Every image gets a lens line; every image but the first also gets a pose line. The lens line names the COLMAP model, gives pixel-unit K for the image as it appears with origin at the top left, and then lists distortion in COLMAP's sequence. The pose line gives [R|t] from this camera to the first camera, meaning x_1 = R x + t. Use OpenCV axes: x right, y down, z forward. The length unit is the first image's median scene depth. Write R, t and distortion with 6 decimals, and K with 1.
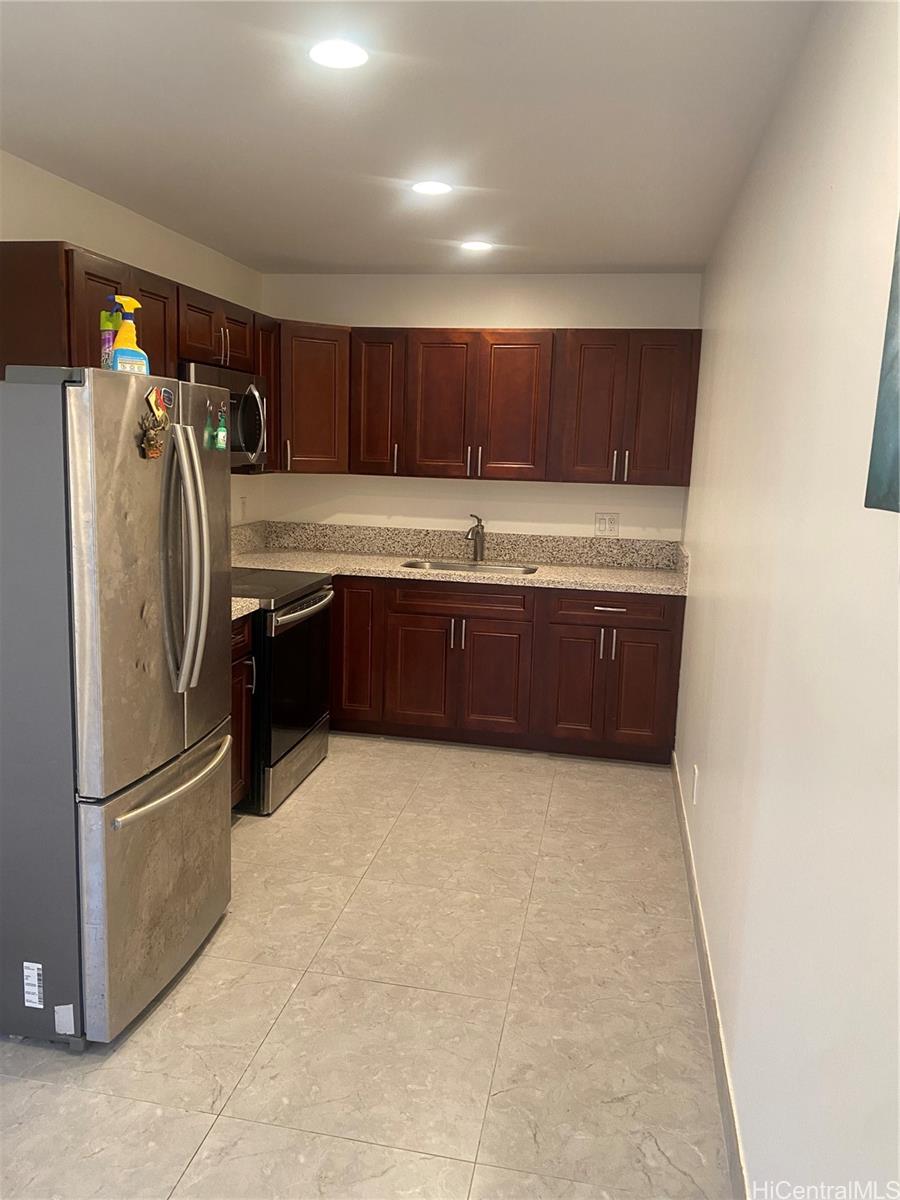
lens RADIAL K [[906.7, 0, 450.0], [0, 906.7, 600.0], [0, 0, 1]] dist [0.080478, -0.001650]
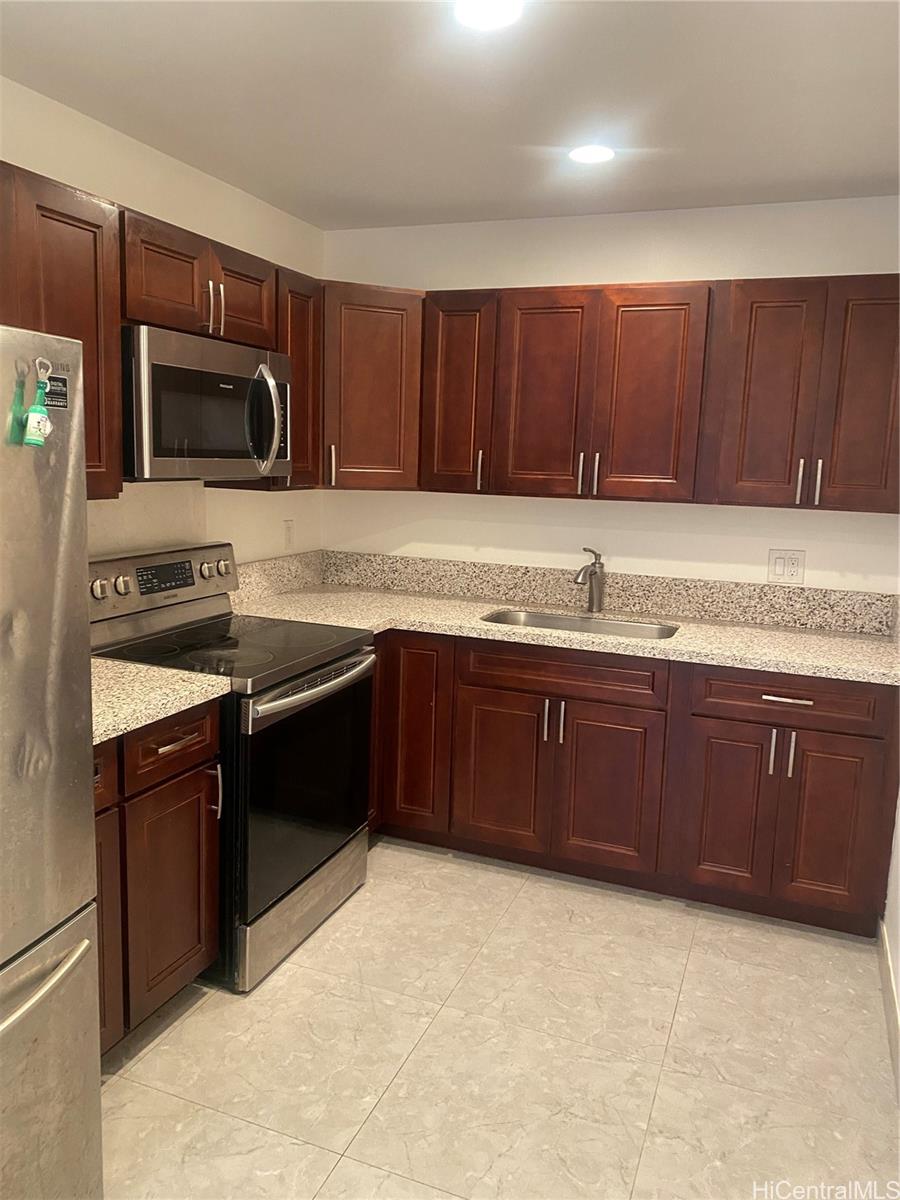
lens RADIAL K [[888.4, 0, 450.0], [0, 888.4, 600.0], [0, 0, 1]] dist [0.033242, -0.071933]
pose [[0.981727, 0.030442, -0.187844, 0.054852], [-0.033218, 0.999380, -0.011648, -0.044559], [0.187373, 0.017675, 0.982130, 0.315025]]
